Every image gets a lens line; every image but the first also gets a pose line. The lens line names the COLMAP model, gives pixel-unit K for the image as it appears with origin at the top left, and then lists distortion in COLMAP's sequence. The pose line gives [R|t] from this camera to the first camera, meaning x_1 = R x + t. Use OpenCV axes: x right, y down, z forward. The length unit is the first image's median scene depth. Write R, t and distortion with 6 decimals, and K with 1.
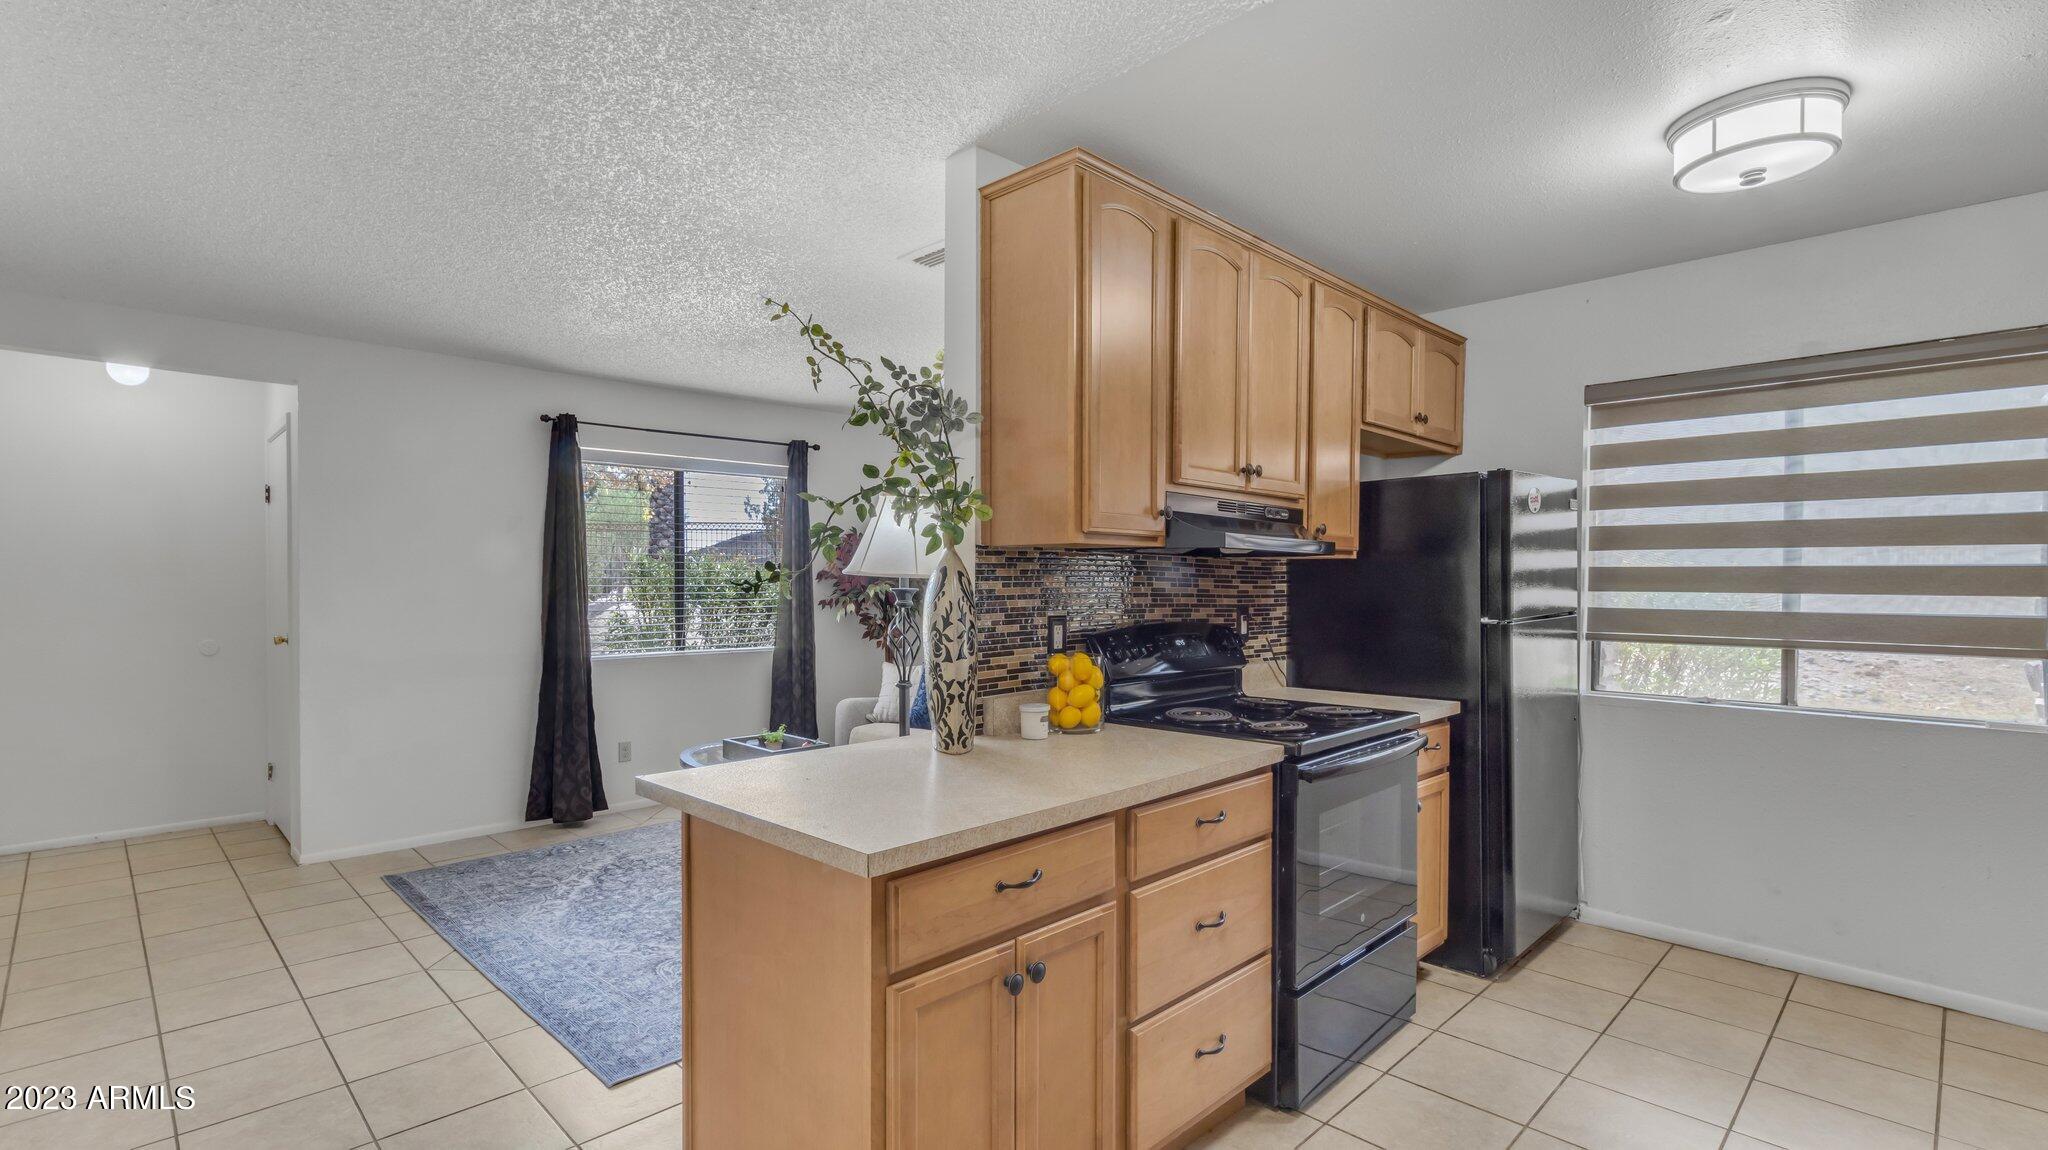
lens RADIAL K [[951.7, 0, 974.8], [0, 951.7, 597.9], [0, 0, 1]] dist [0.000210, 0.000352]
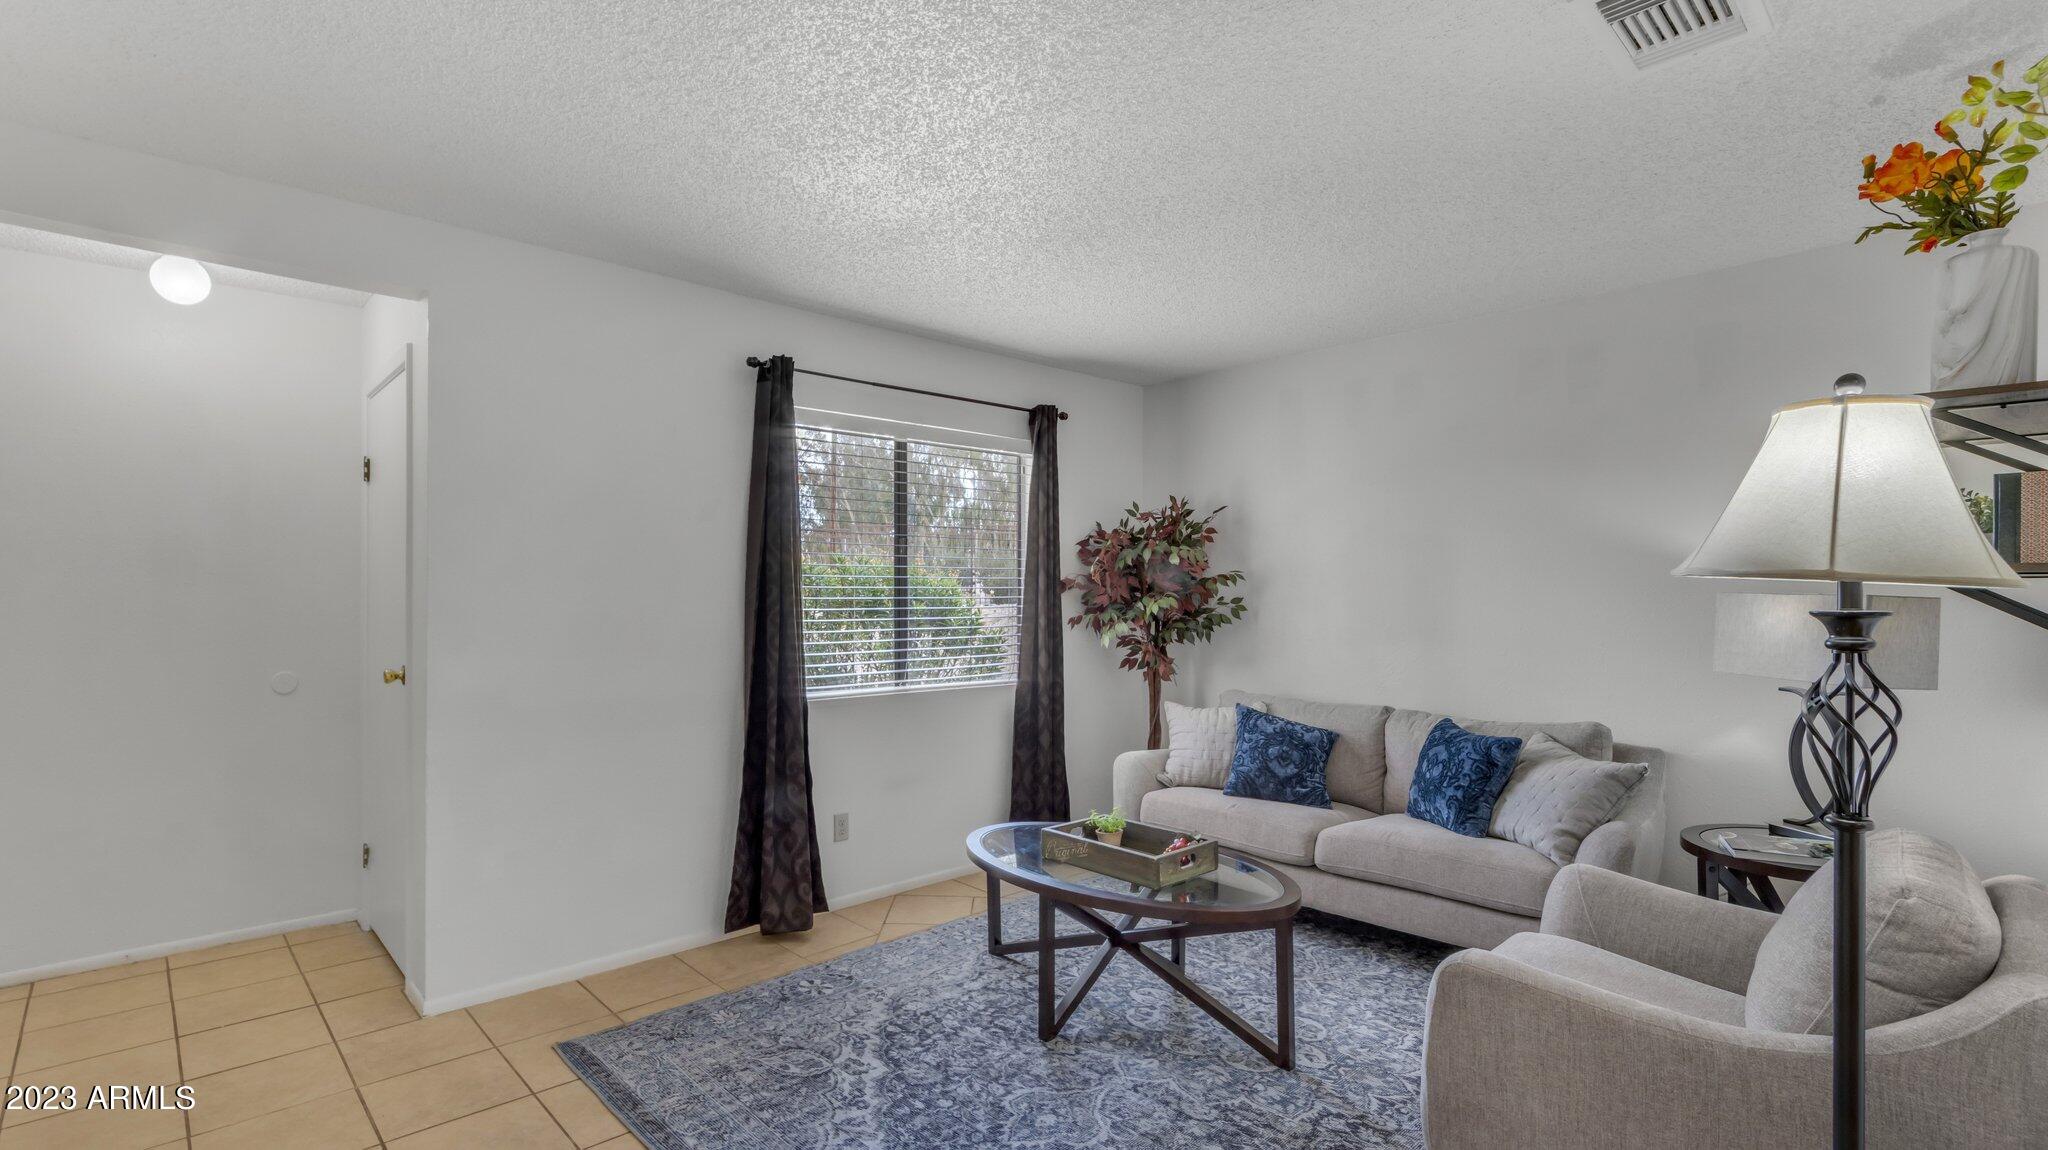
lens RADIAL K [[951.7, 0, 973.3], [0, 951.7, 595.7], [0, 0, 1]] dist [0.000210, 0.000352]
pose [[0.999721, 0.004047, -0.023250, -0.271050], [-0.004268, 0.999946, -0.009466, -0.008847], [0.023211, 0.009562, 0.999685, 0.296536]]
